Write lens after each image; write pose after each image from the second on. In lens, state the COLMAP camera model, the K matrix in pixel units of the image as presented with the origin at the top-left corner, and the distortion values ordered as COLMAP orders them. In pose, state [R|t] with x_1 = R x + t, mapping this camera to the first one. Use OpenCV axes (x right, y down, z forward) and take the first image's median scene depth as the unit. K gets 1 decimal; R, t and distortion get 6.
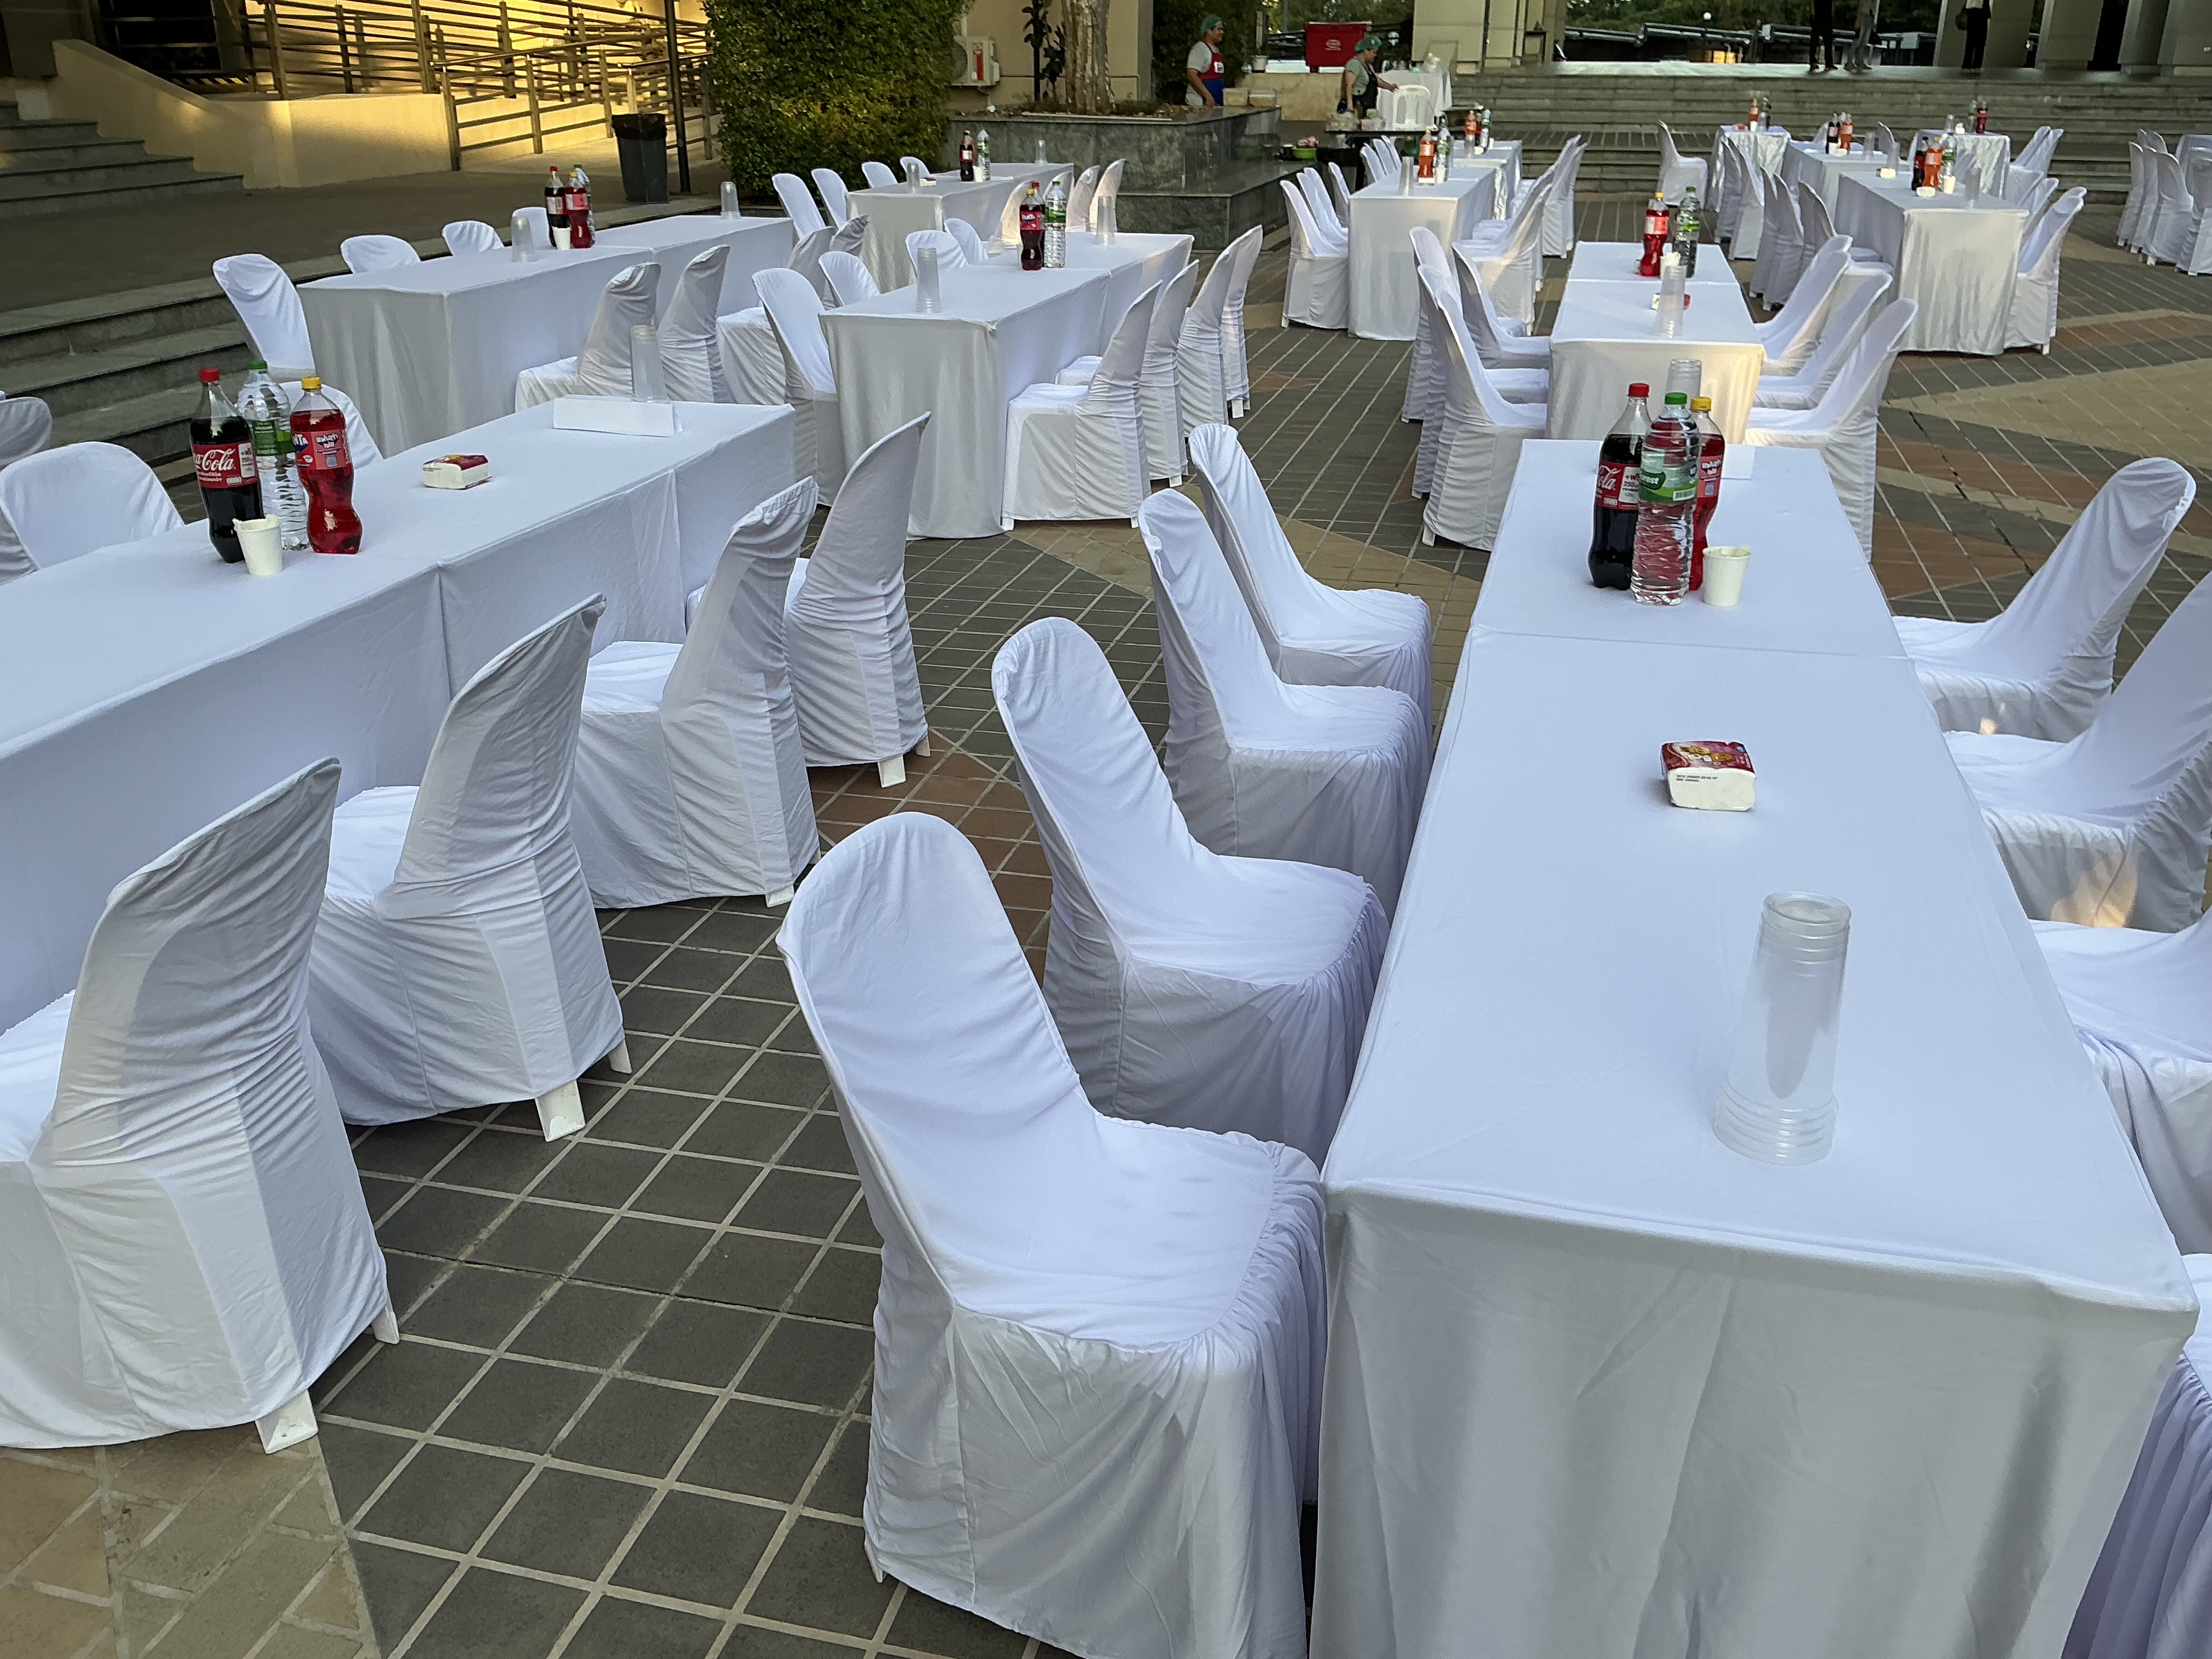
lens RADIAL K [[1838.3, 0, 1102.3], [0, 1838.3, 835.6], [0, 0, 1]] dist [0.156079, -0.334247]
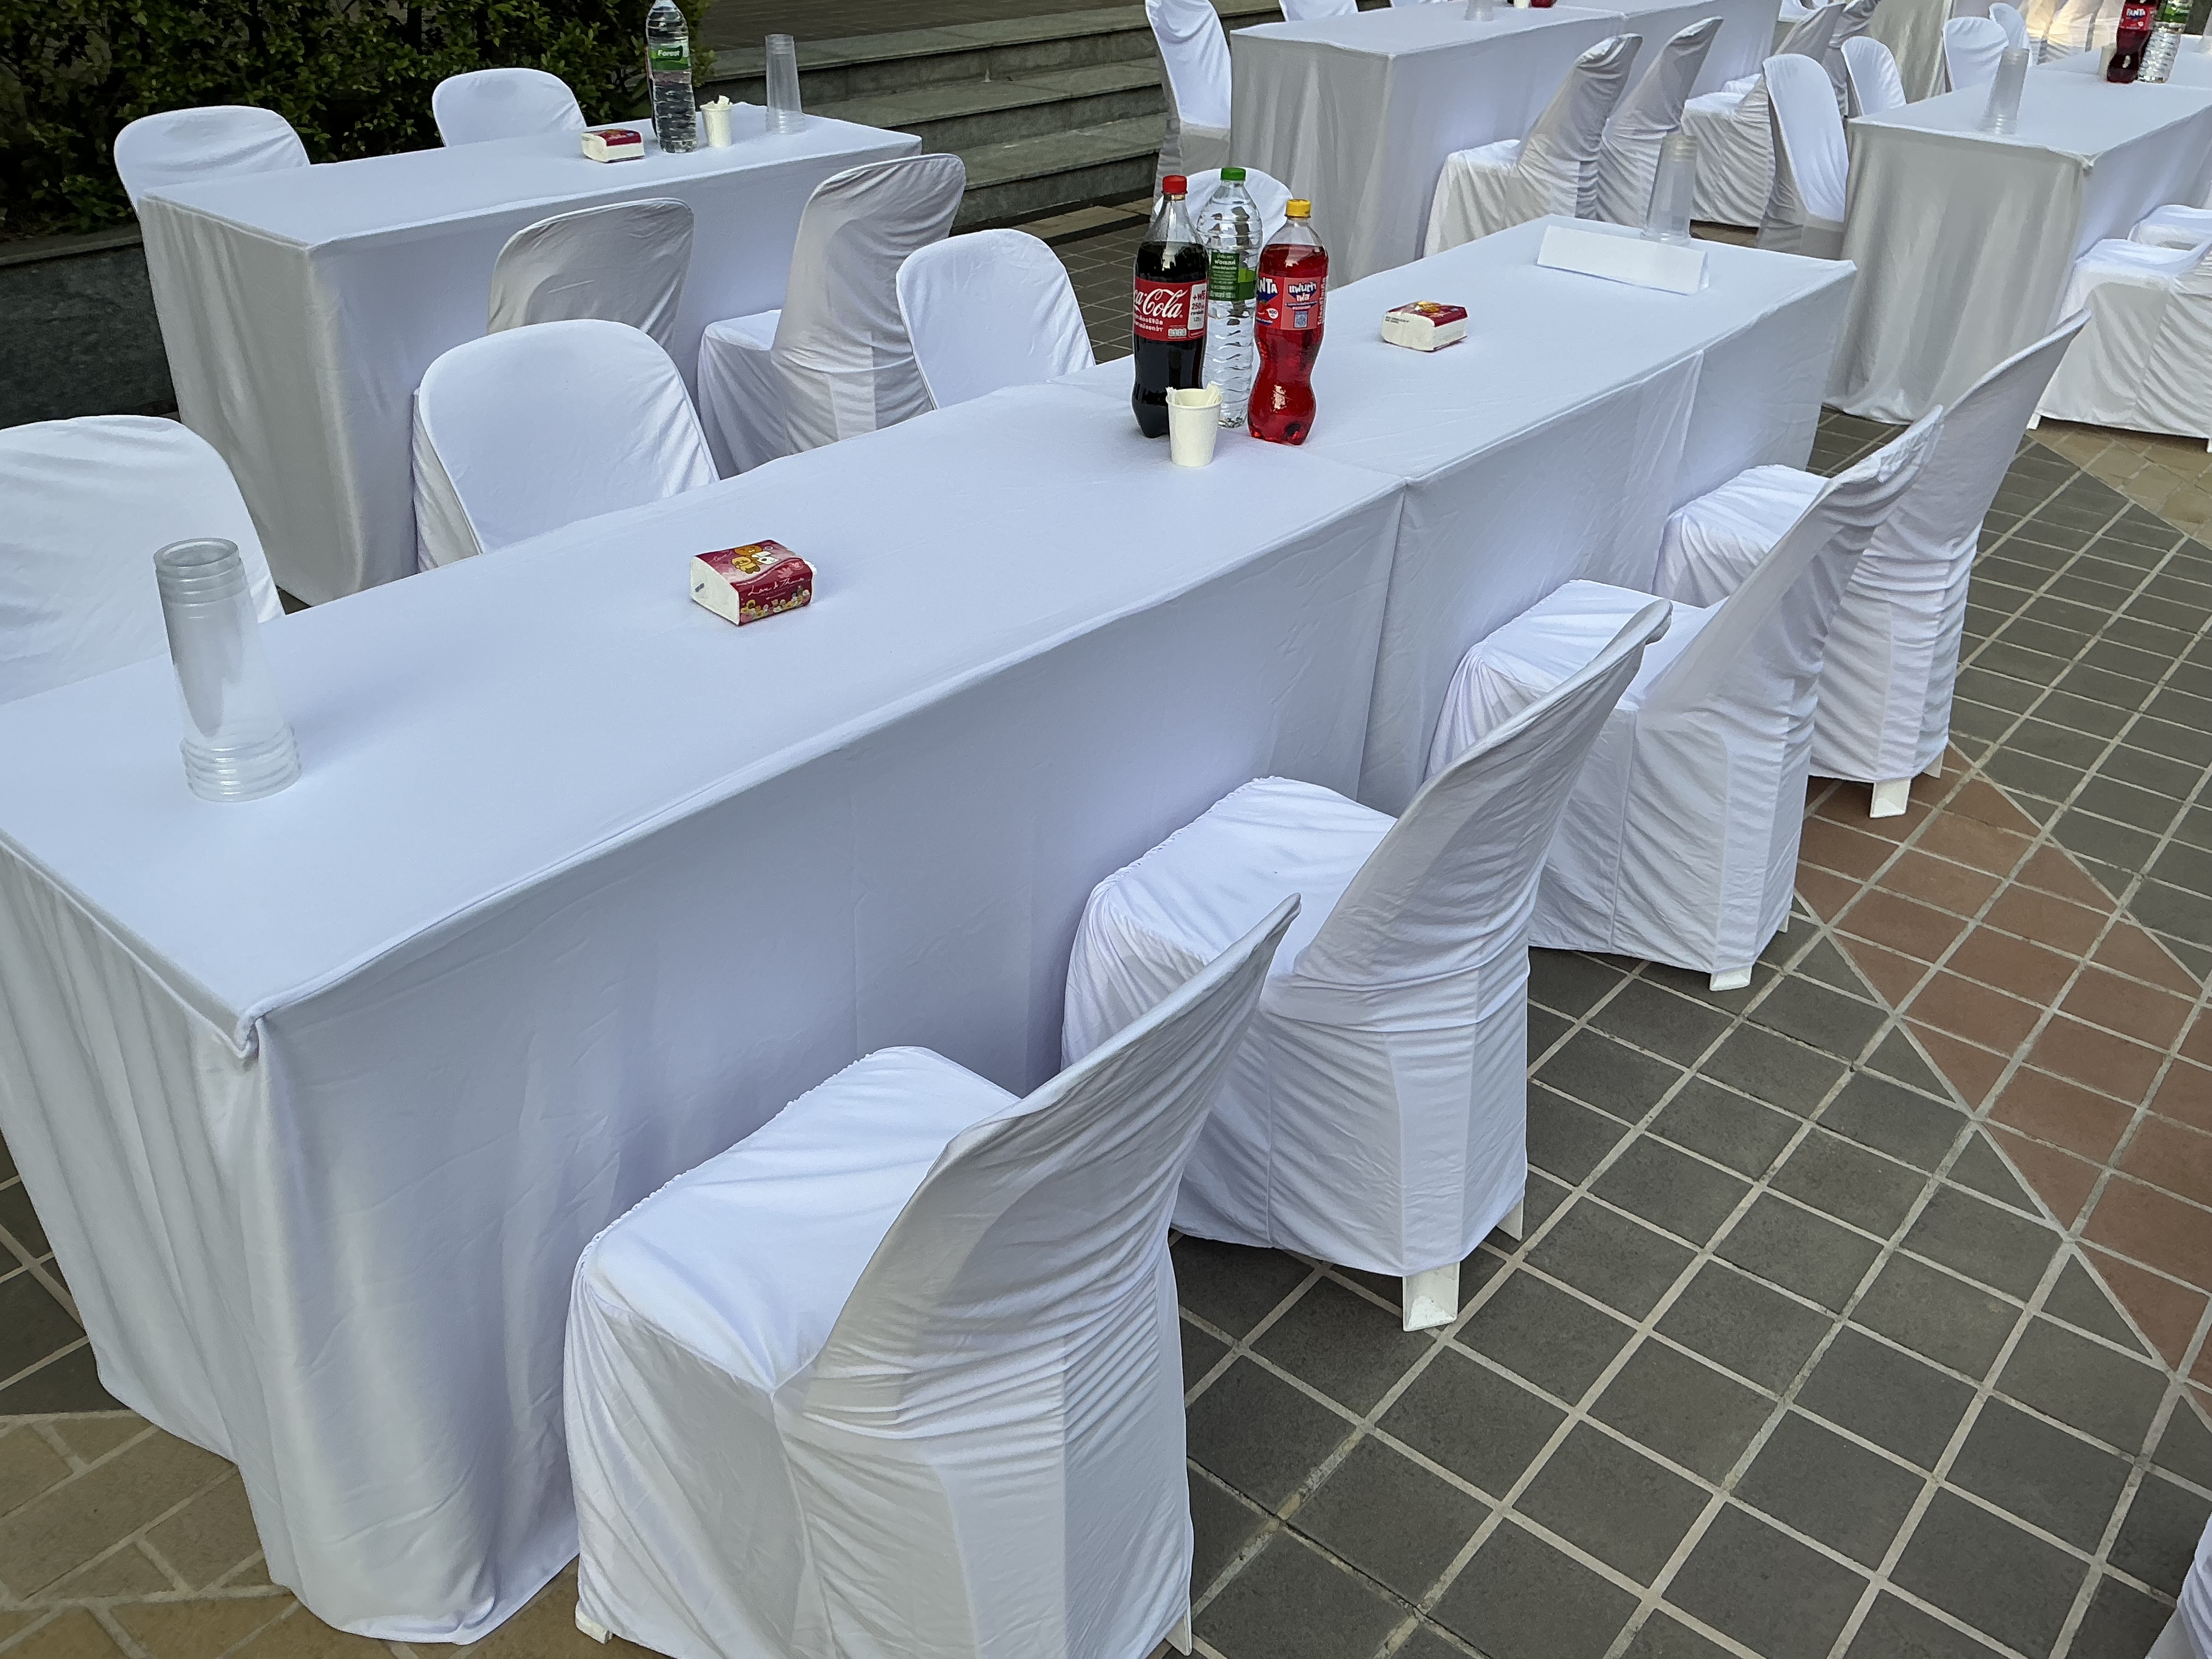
lens RADIAL K [[1846.5, 0, 1094.2], [0, 1846.5, 834.1], [0, 0, 1]] dist [0.134194, -0.276350]
pose [[0.904019, 0.231564, -0.359343, -0.134985], [-0.188623, 0.970401, 0.150807, -0.076706], [0.383628, -0.068553, 0.920940, 0.213041]]
